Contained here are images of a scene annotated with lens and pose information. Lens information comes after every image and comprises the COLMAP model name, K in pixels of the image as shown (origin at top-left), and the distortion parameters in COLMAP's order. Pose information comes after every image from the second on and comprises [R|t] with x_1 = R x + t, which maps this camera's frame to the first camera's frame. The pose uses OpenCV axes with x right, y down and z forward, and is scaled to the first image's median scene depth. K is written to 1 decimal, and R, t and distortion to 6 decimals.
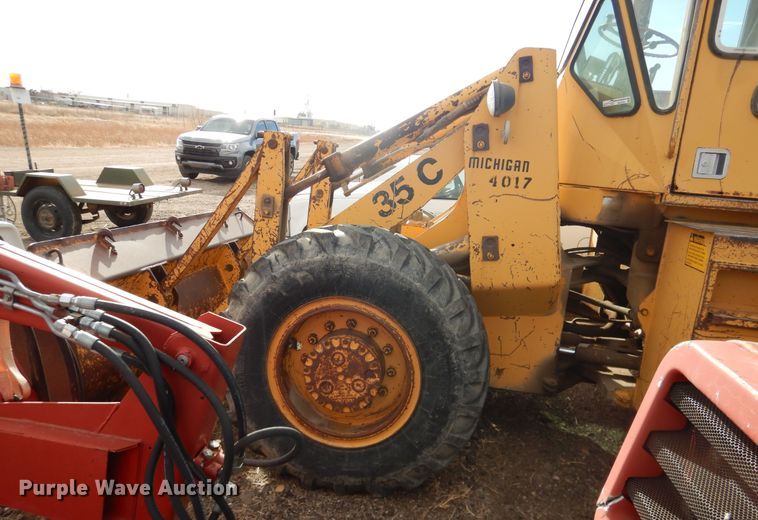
lens RADIAL K [[519.0, 0, 379.0], [0, 519.0, 260.0], [0, 0, 1]] dist [0.007437, 0.002371]
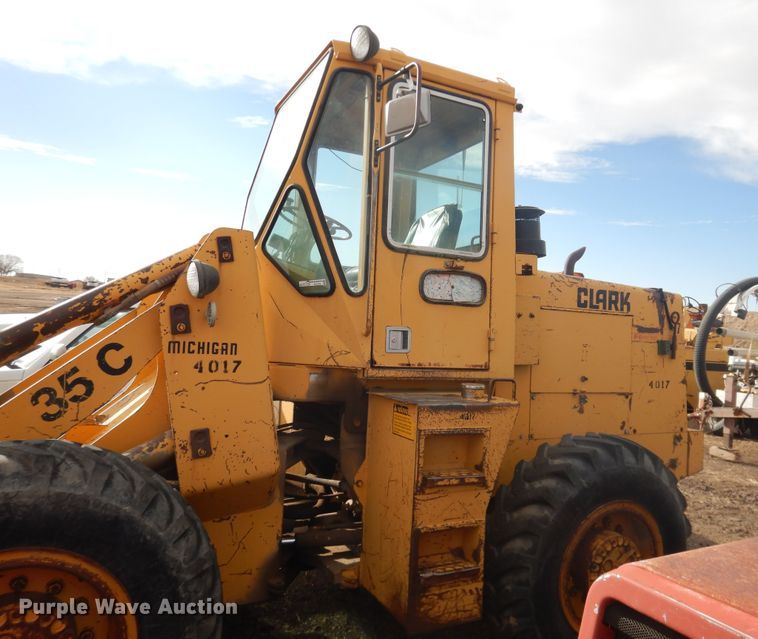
lens RADIAL K [[585.9, 0, 379.9], [0, 585.9, 304.9], [0, 0, 1]] dist [0.006855, -0.005403]
pose [[0.800299, -0.021588, 0.599212, -0.133829], [0.137390, 0.979366, -0.148212, -0.065195], [-0.583648, 0.200940, 0.786752, 0.005484]]
